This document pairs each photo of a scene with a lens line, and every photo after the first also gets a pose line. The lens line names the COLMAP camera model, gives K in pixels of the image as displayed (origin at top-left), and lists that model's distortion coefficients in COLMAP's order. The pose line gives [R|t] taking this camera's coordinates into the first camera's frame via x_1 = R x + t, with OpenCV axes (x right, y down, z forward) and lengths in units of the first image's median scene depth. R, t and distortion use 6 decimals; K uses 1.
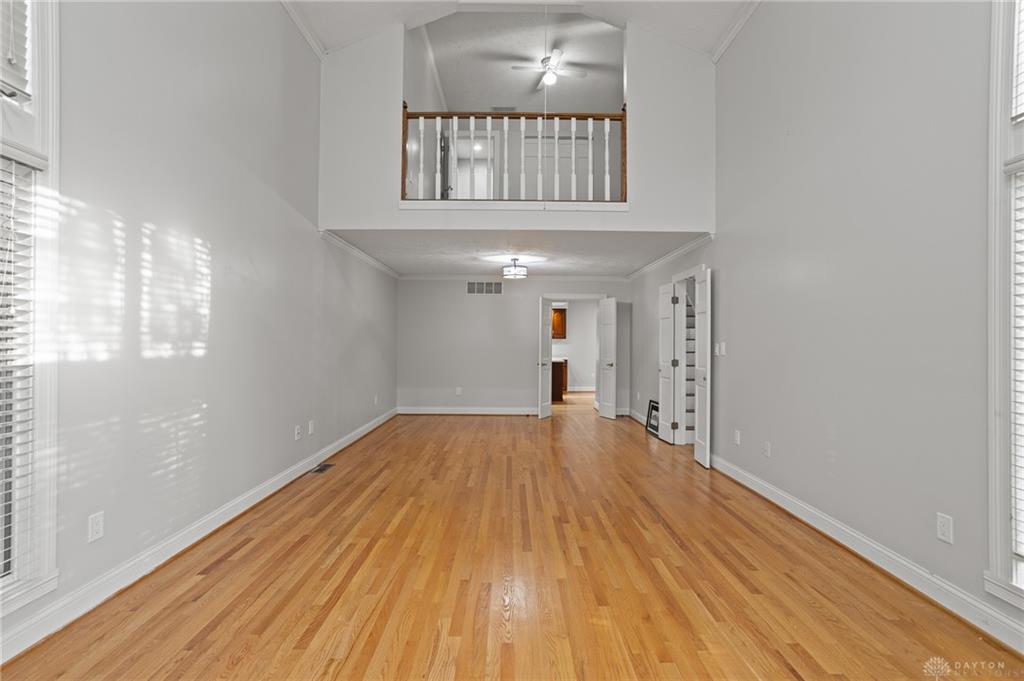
lens RADIAL K [[501.0, 0, 522.8], [0, 501.0, 338.6], [0, 0, 1]] dist [-0.043186, 0.021639]
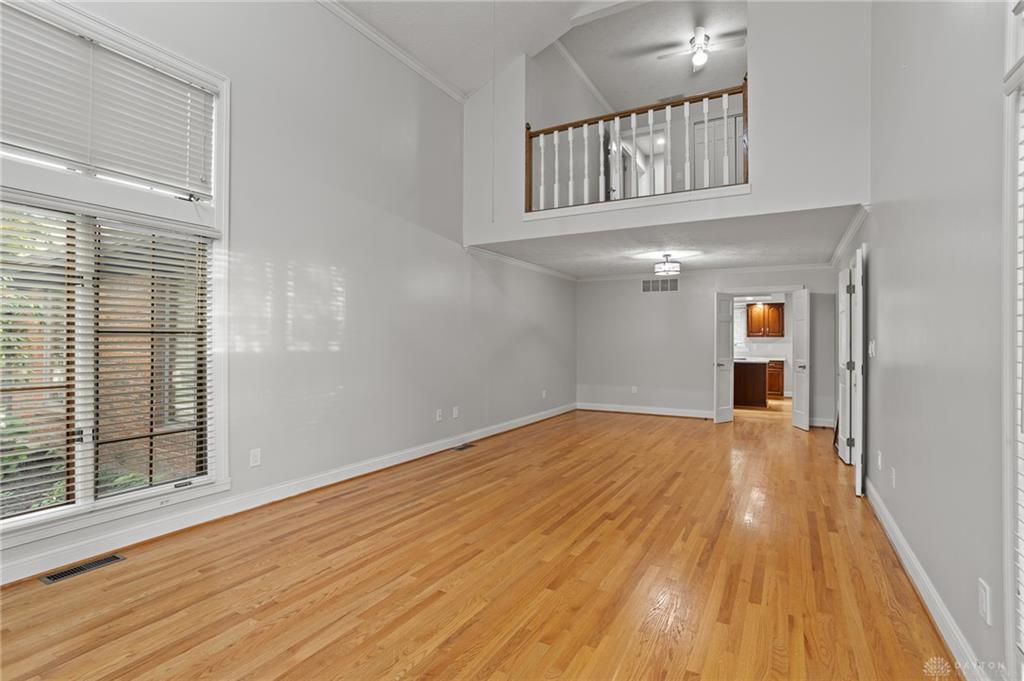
lens RADIAL K [[501.0, 0, 501.4], [0, 501.0, 337.3], [0, 0, 1]] dist [-0.043186, 0.021639]
pose [[0.860677, -0.004505, -0.509132, 0.411098], [0.004274, 0.999990, -0.001623, 0.001046], [0.509134, -0.000779, 0.860687, 0.021510]]
